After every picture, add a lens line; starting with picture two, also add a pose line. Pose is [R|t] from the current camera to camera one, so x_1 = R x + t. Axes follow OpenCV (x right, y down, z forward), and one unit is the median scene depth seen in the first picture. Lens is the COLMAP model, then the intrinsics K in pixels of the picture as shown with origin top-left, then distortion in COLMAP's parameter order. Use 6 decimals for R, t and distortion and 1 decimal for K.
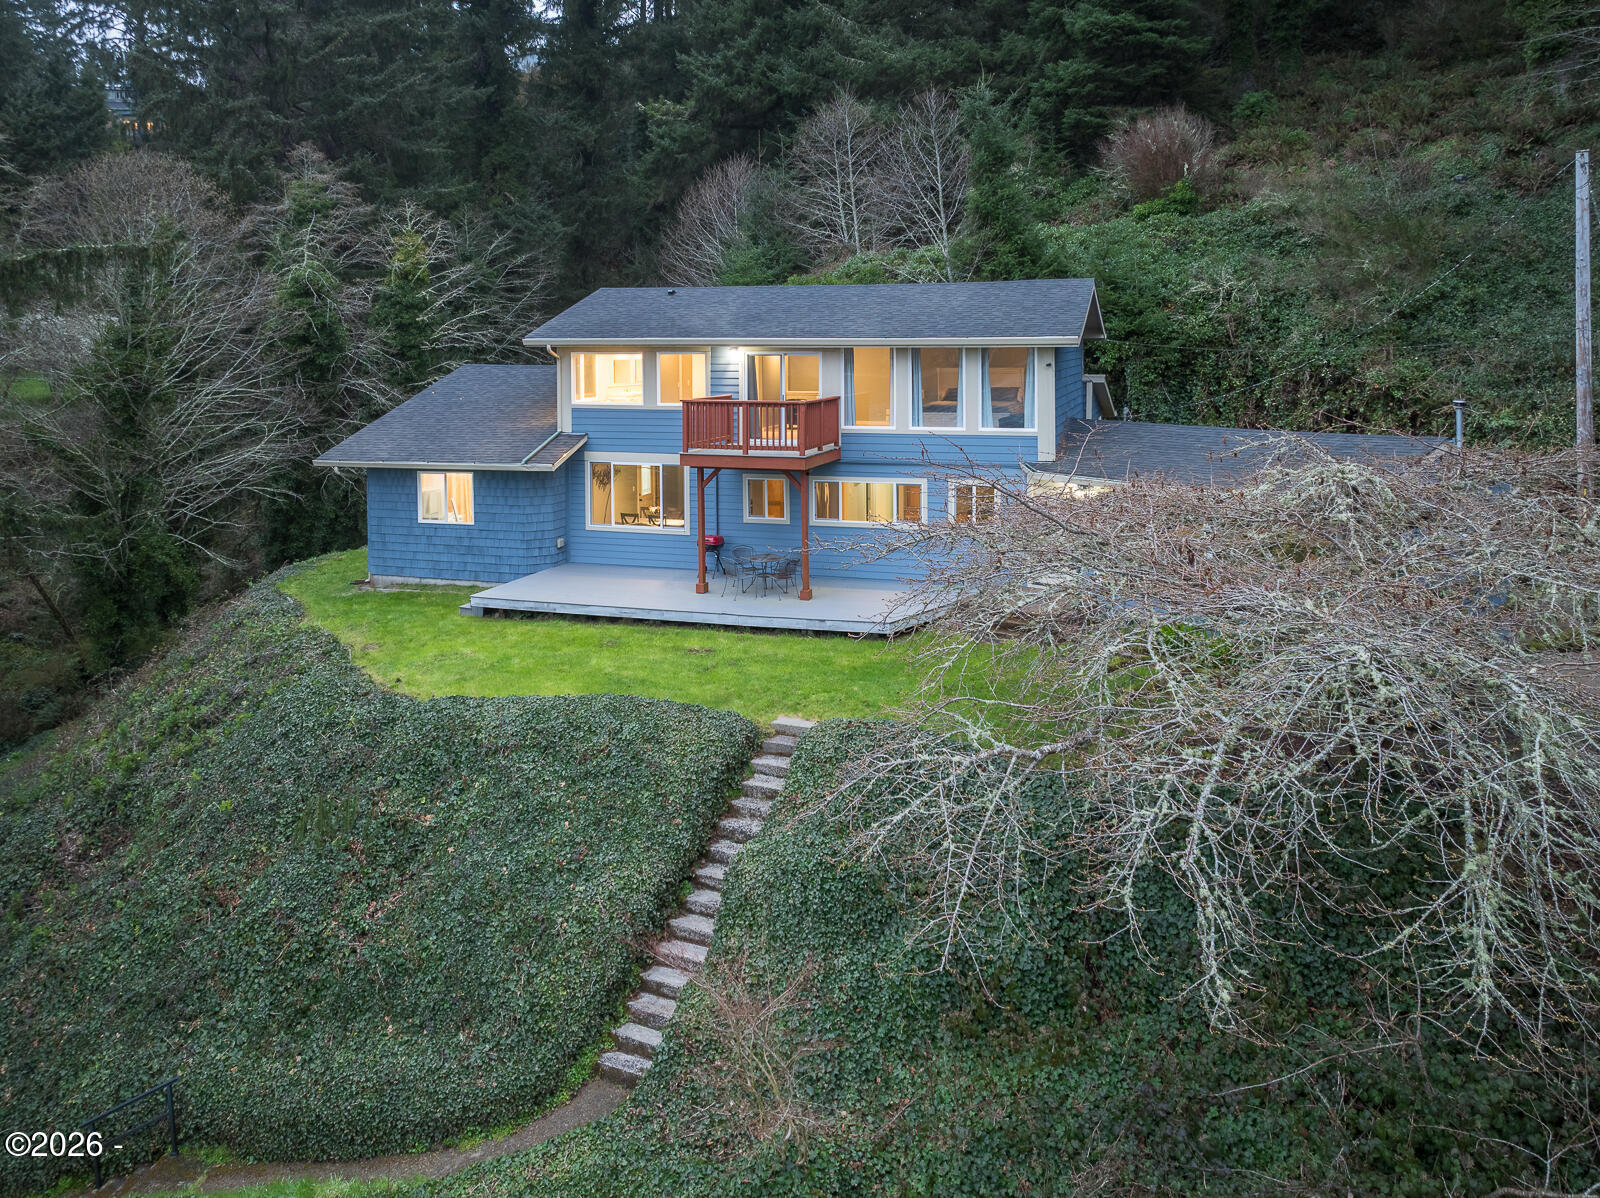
lens RADIAL K [[1230.0, 0, 806.3], [0, 1230.0, 351.3], [0, 0, 1]] dist [-0.019238, -0.002088]
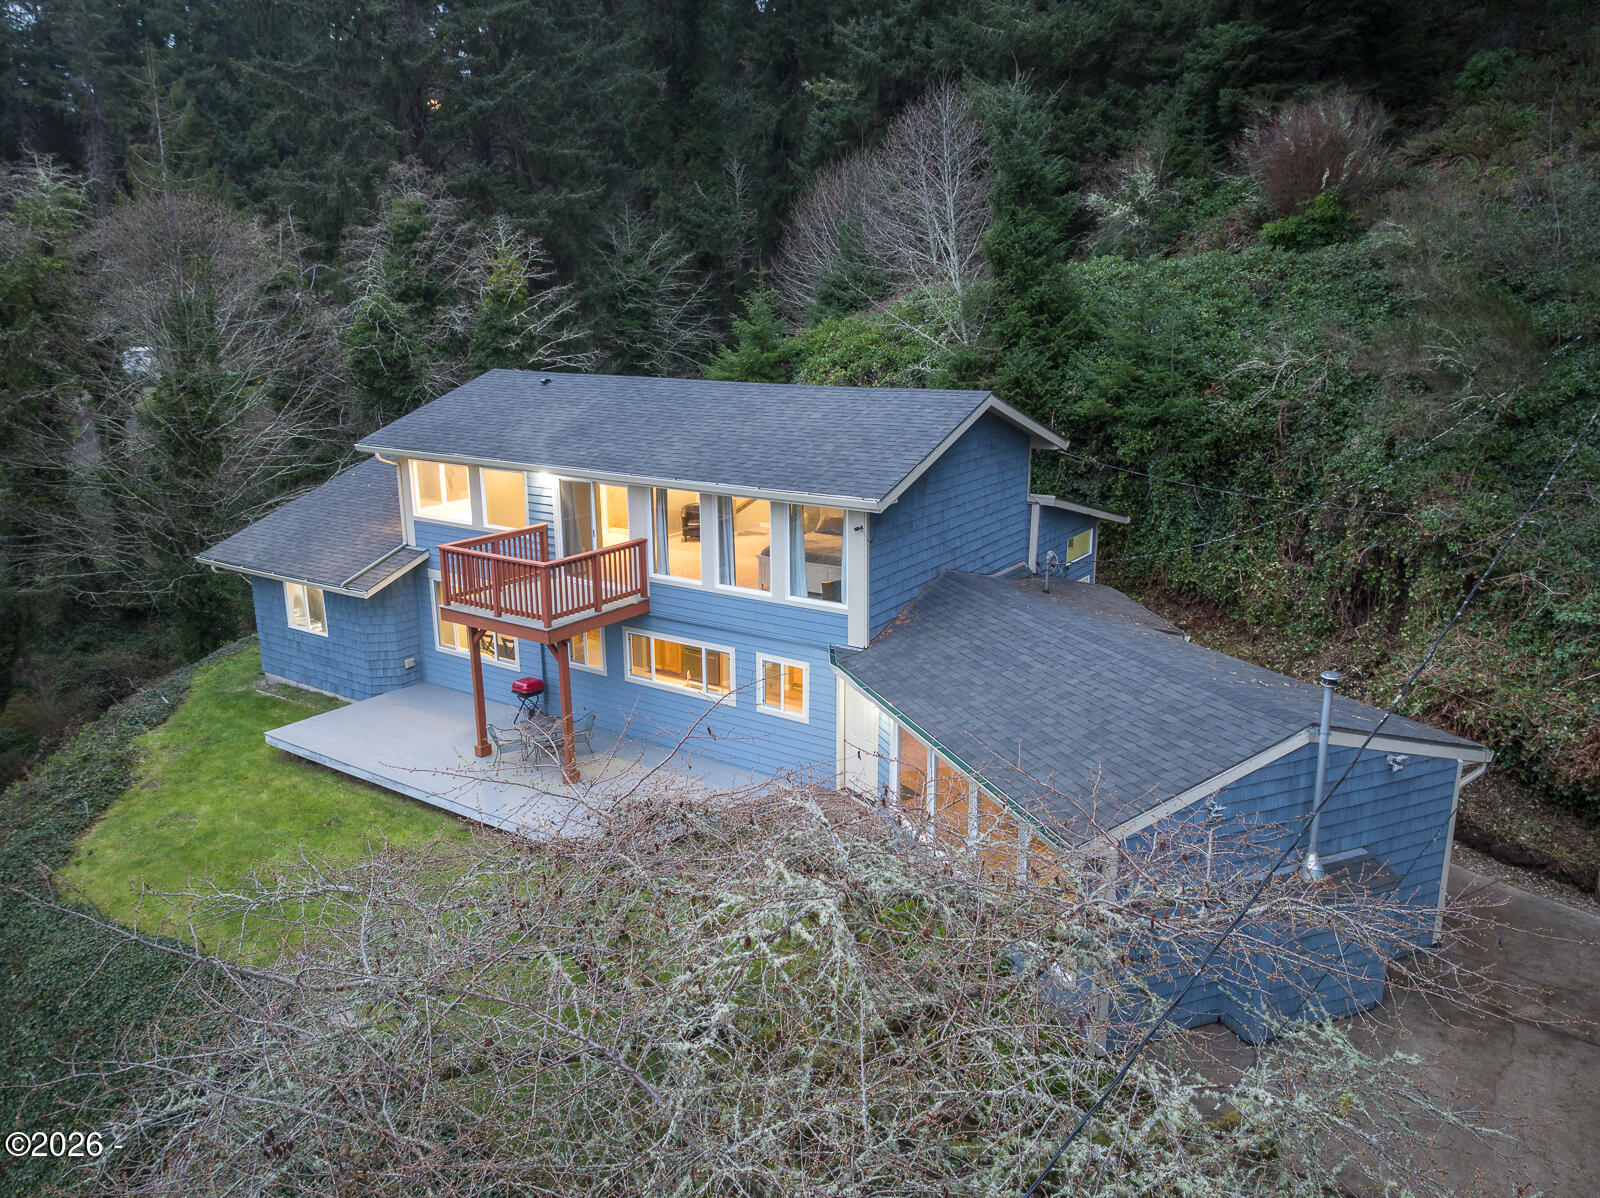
lens RADIAL K [[1167.1, 0, 805.8], [0, 1167.1, 578.0], [0, 0, 1]] dist [-0.018710, -0.000802]
pose [[0.961609, 0.066494, -0.266247, 0.319289], [-0.002928, 0.972632, 0.232332, -0.112932], [0.274409, -0.222633, 0.935486, 0.266370]]
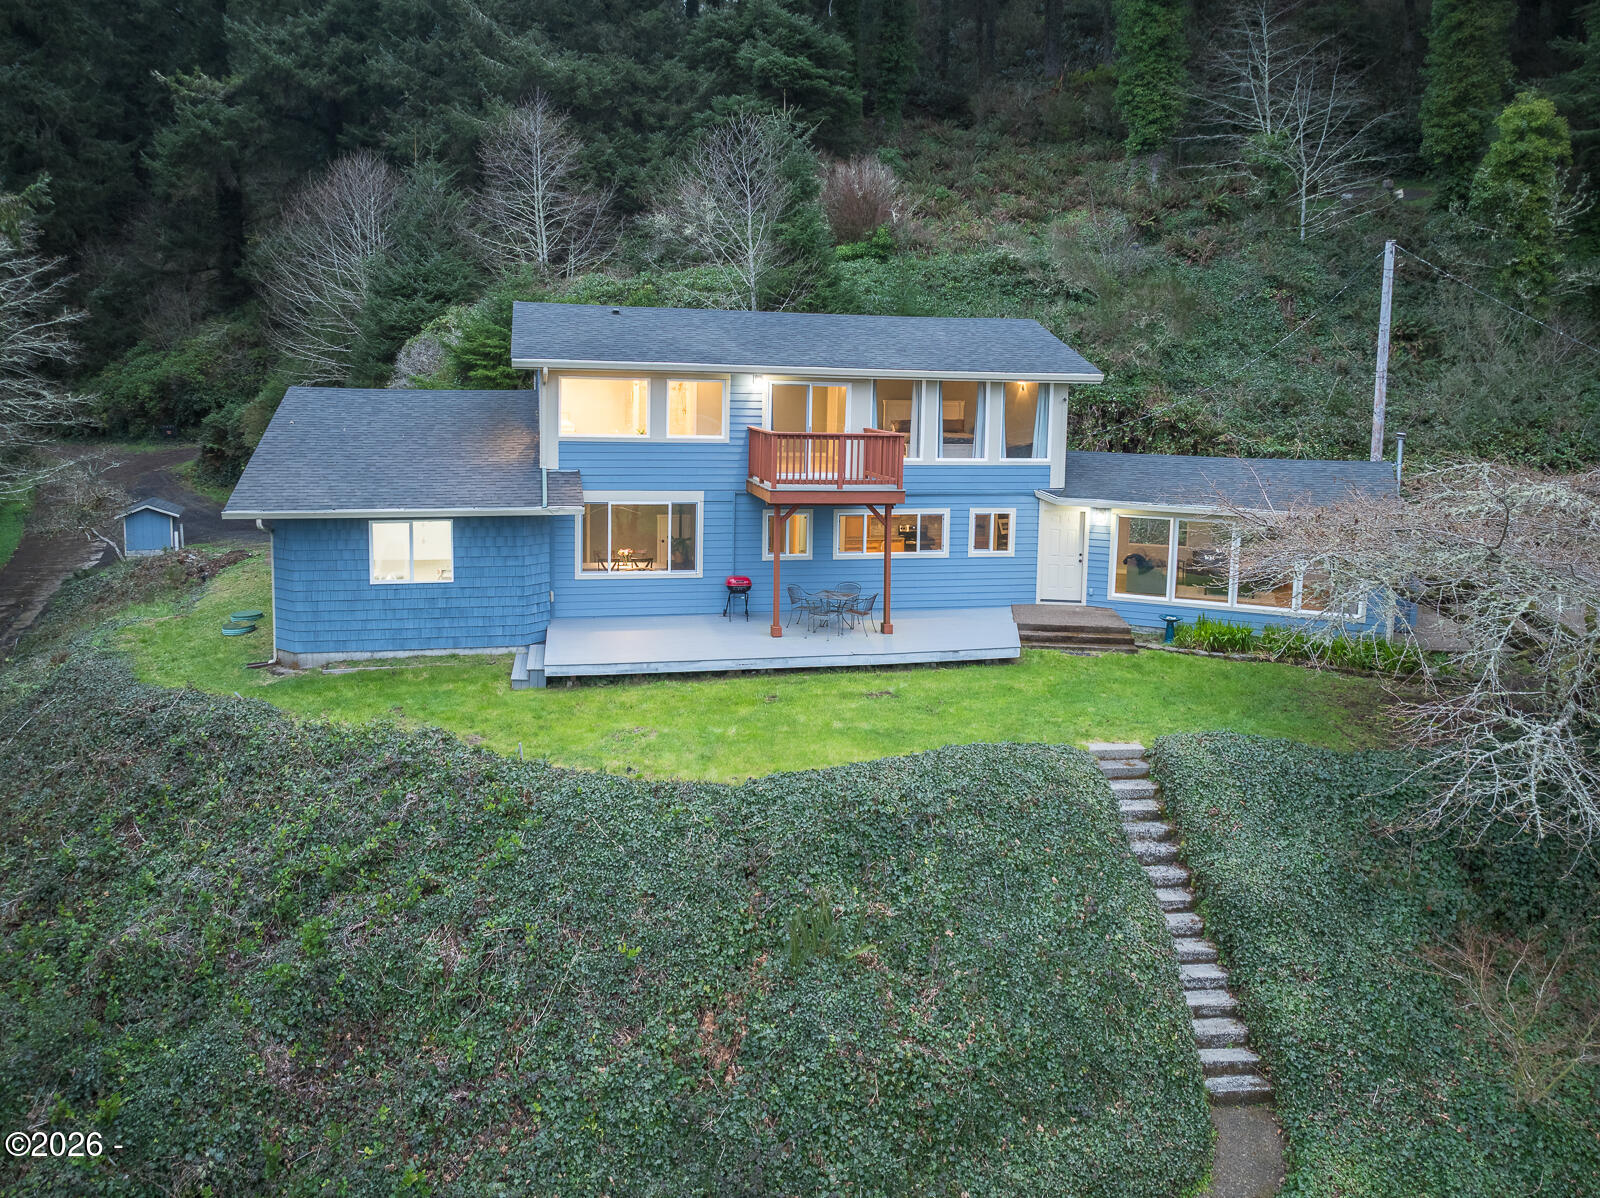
lens RADIAL K [[1207.2, 0, 794.8], [0, 1207.2, 479.0], [0, 0, 1]] dist [-0.038658, -0.001640]
pose [[0.859131, -0.021376, 0.511309, -0.483346], [-0.020607, 0.996872, 0.076301, 0.004600], [-0.511340, -0.076089, 0.856003, 0.188172]]
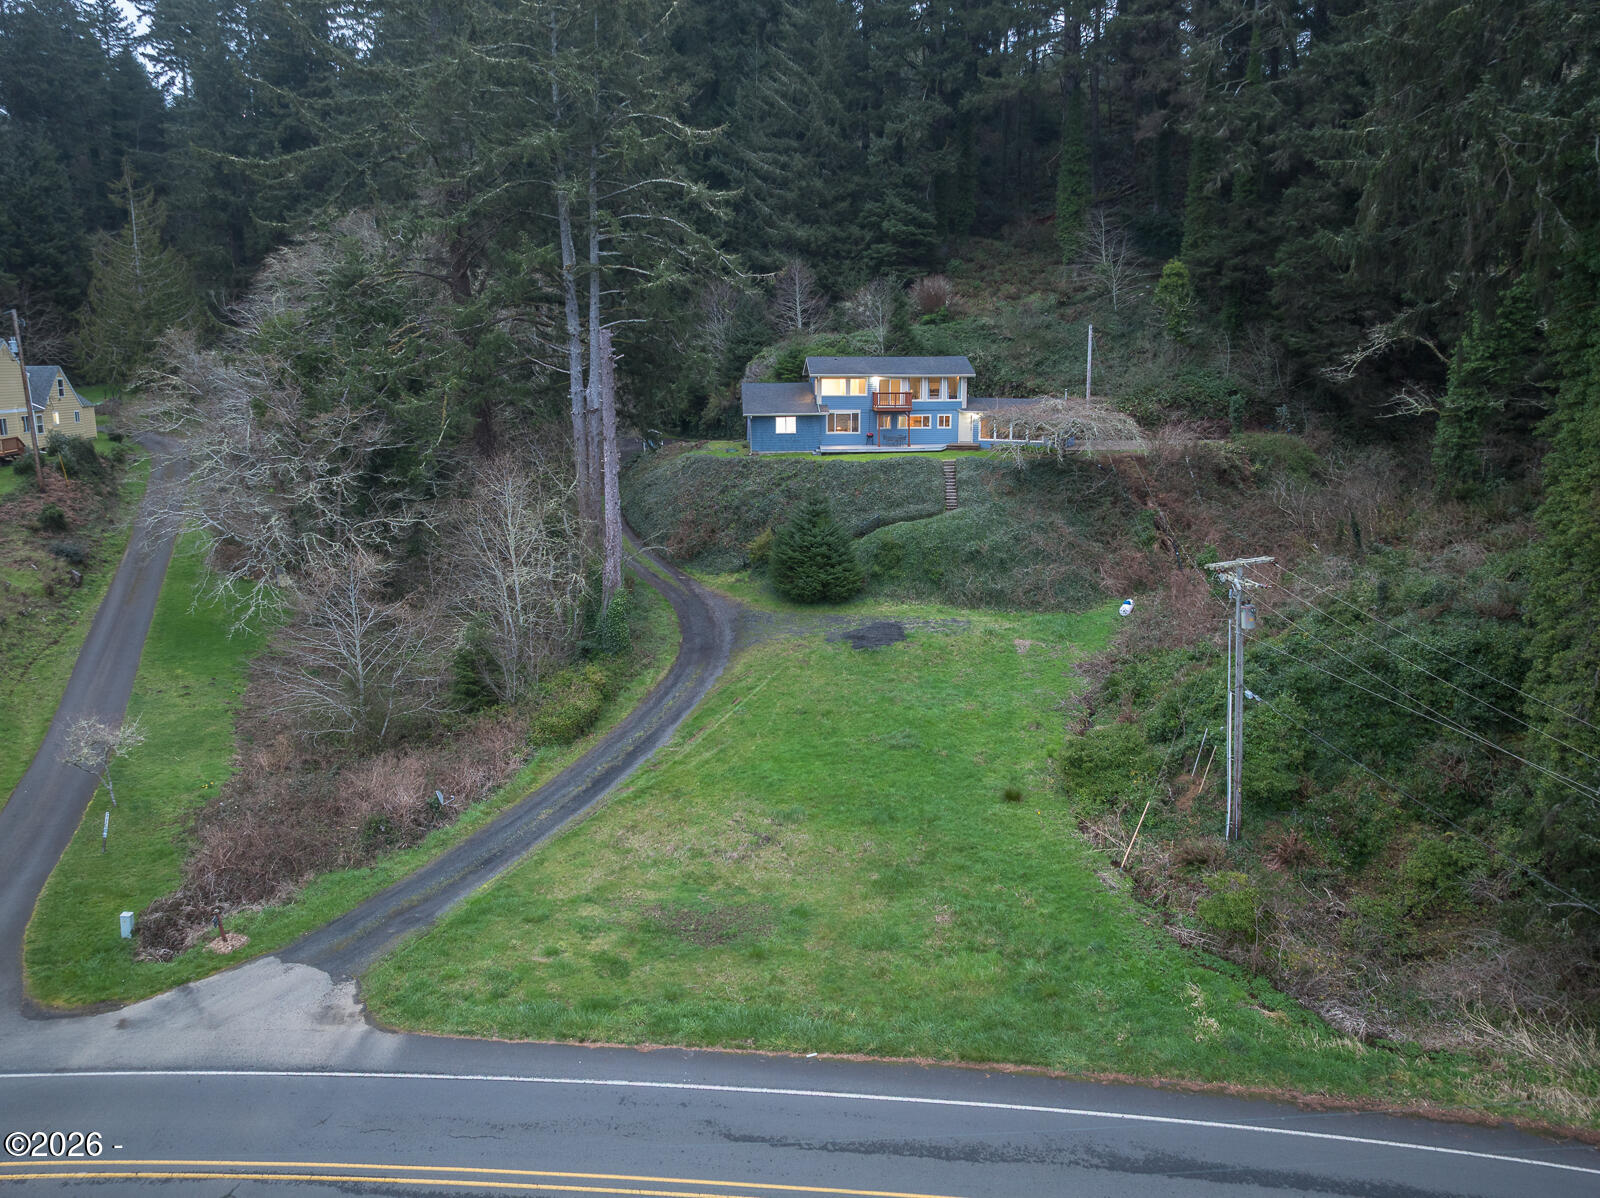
lens RADIAL K [[1224.1, 0, 800.0], [0, 1224.1, 599.0], [0, 0, 1]] dist [0.000893, -0.001040]
pose [[0.926544, -0.073168, 0.369003, -1.475705], [0.003364, 0.982475, 0.186364, -0.030515], [-0.376172, -0.171433, 0.910552, -2.009781]]
